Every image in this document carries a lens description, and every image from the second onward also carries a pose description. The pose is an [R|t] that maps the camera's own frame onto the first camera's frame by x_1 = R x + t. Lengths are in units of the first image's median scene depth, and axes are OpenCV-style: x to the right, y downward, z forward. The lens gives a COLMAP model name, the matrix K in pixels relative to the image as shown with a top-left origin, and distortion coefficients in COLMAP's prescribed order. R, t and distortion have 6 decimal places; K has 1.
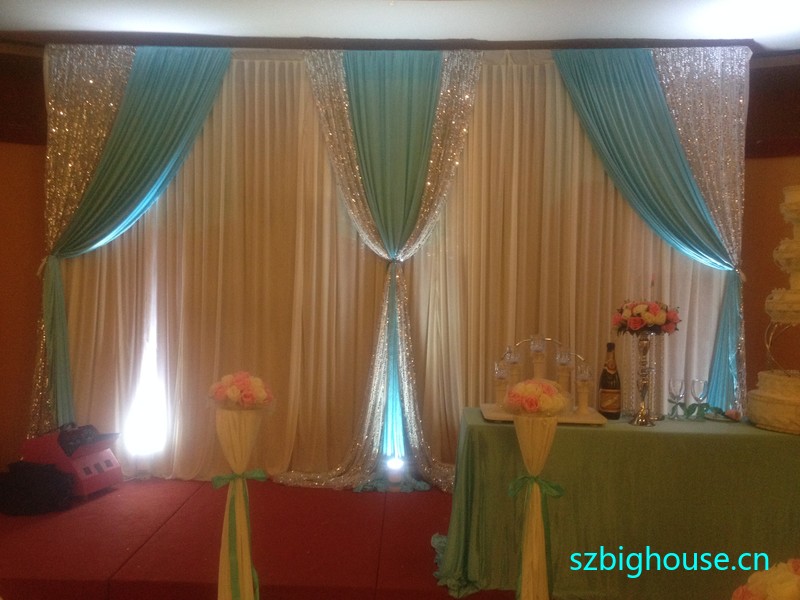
lens RADIAL K [[809.8, 0, 400.0], [0, 809.8, 300.0], [0, 0, 1]] dist [0.181402, -0.453472]
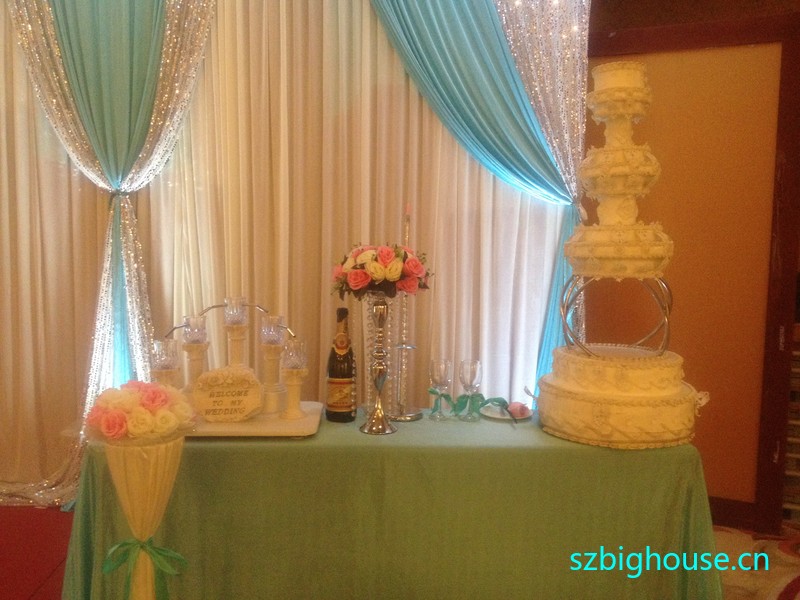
lens RADIAL K [[809.8, 0, 400.0], [0, 809.8, 300.0], [0, 0, 1]] dist [0.181402, -0.453472]
pose [[0.997657, -0.012007, 0.067345, 0.192818], [0.007879, 0.998093, 0.061226, 0.004225], [-0.067952, -0.060552, 0.995849, 0.250468]]
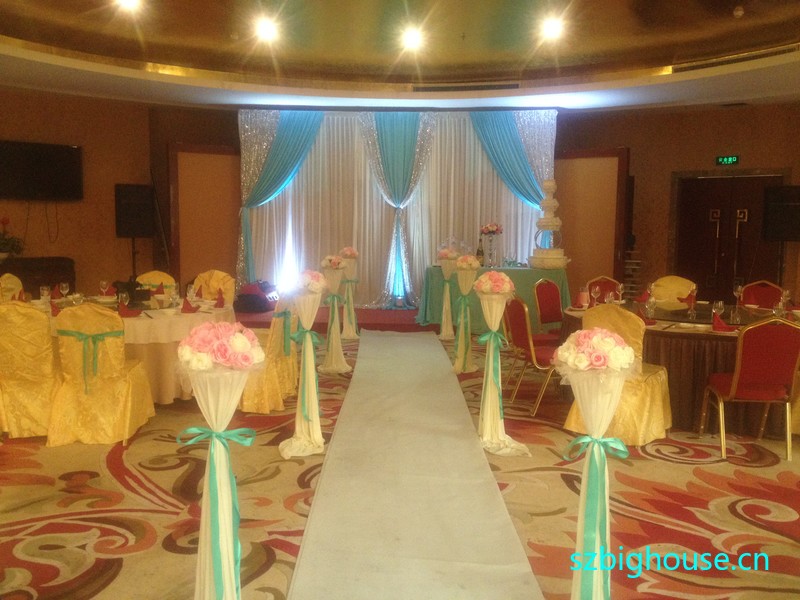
lens RADIAL K [[809.8, 0, 400.0], [0, 809.8, 300.0], [0, 0, 1]] dist [0.181402, -0.453472]
pose [[0.999958, -0.008405, 0.003605, -0.013294], [0.008127, 0.997443, 0.071005, 0.045418], [-0.004193, -0.070973, 0.997469, -1.242630]]
